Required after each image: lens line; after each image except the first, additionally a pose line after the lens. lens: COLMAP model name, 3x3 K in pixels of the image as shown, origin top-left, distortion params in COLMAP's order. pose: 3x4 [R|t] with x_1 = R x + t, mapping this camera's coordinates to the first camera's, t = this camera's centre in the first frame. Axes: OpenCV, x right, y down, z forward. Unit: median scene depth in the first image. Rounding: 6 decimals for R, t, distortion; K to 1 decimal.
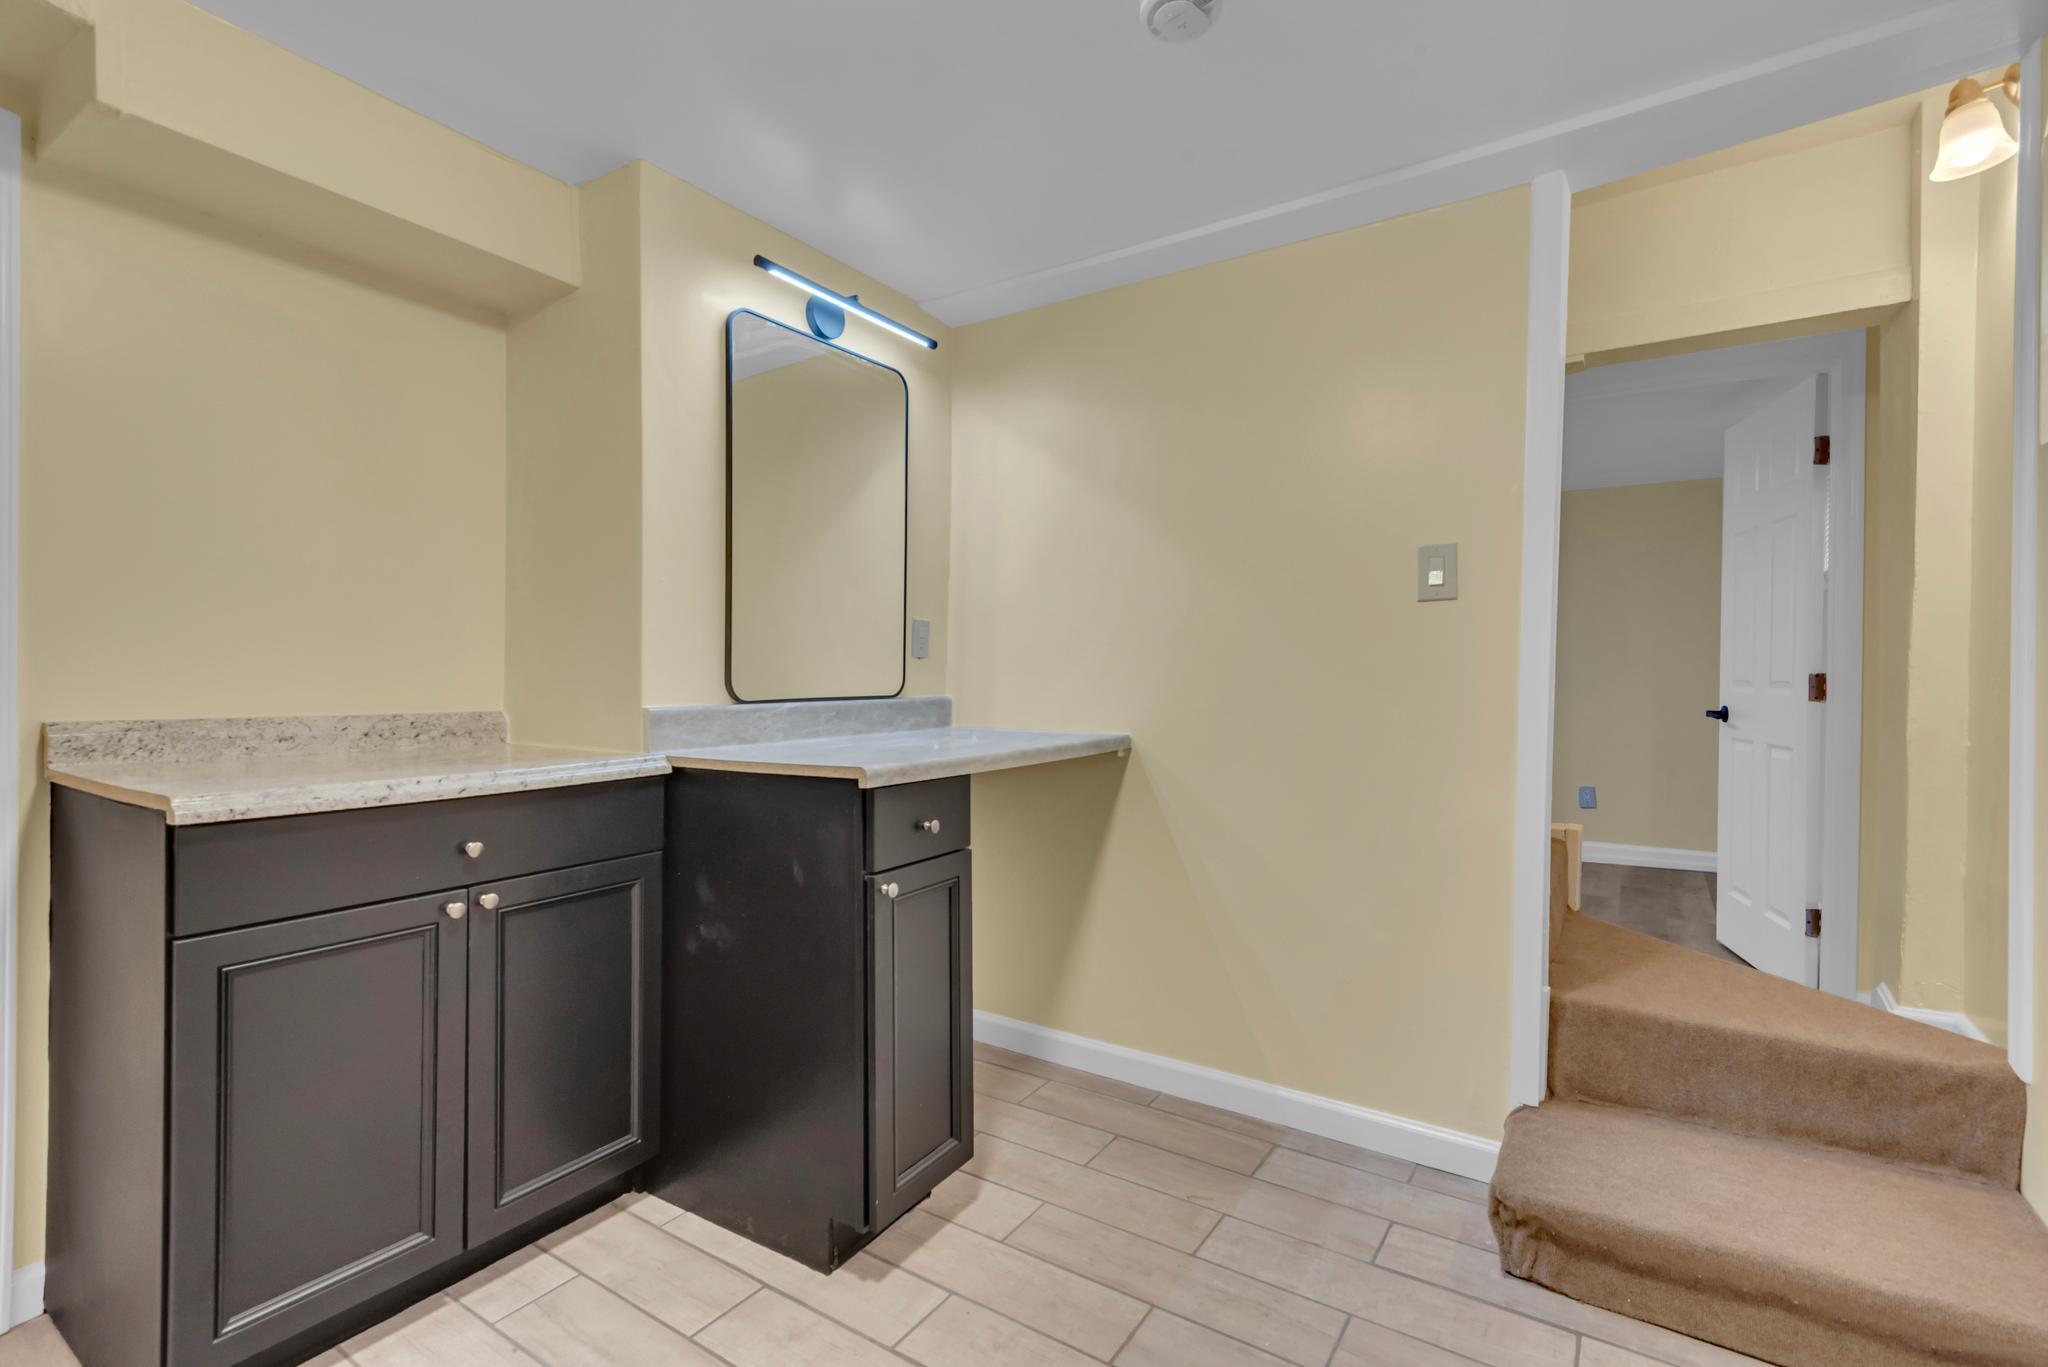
lens RADIAL K [[920.5, 0, 1029.9], [0, 920.5, 670.4], [0, 0, 1]] dist [0.026003, -0.014397]
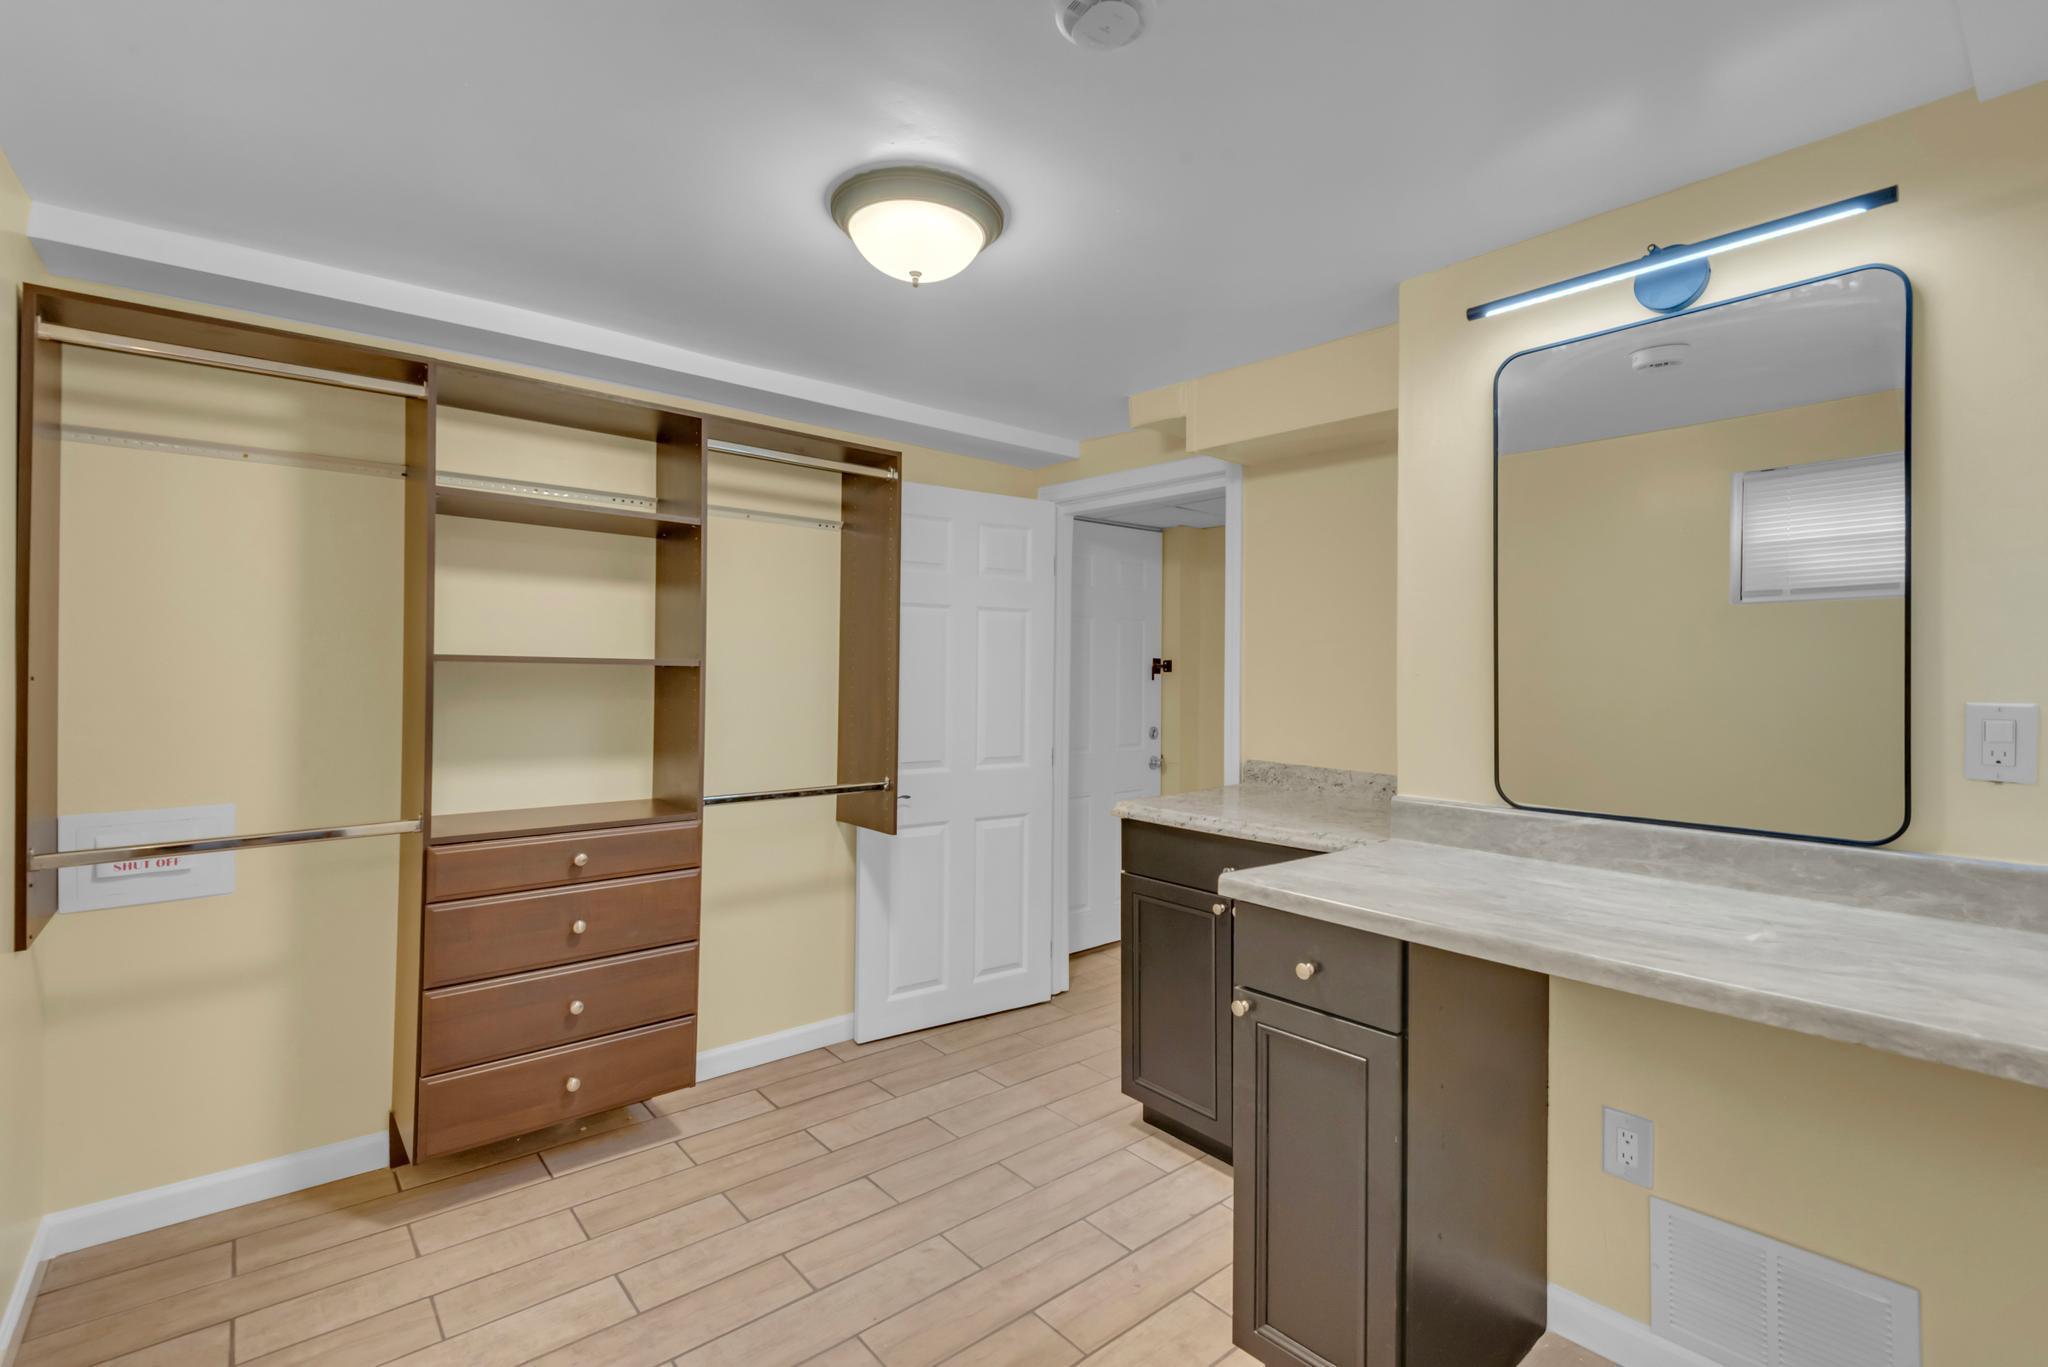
lens RADIAL K [[920.5, 0, 1029.9], [0, 920.5, 670.4], [0, 0, 1]] dist [0.026003, -0.014397]
pose [[-0.282506, -0.000696, -0.959265, 0.613326], [-0.003283, 0.999995, 0.000242, -0.087078], [0.959260, 0.003218, -0.282506, 0.743985]]
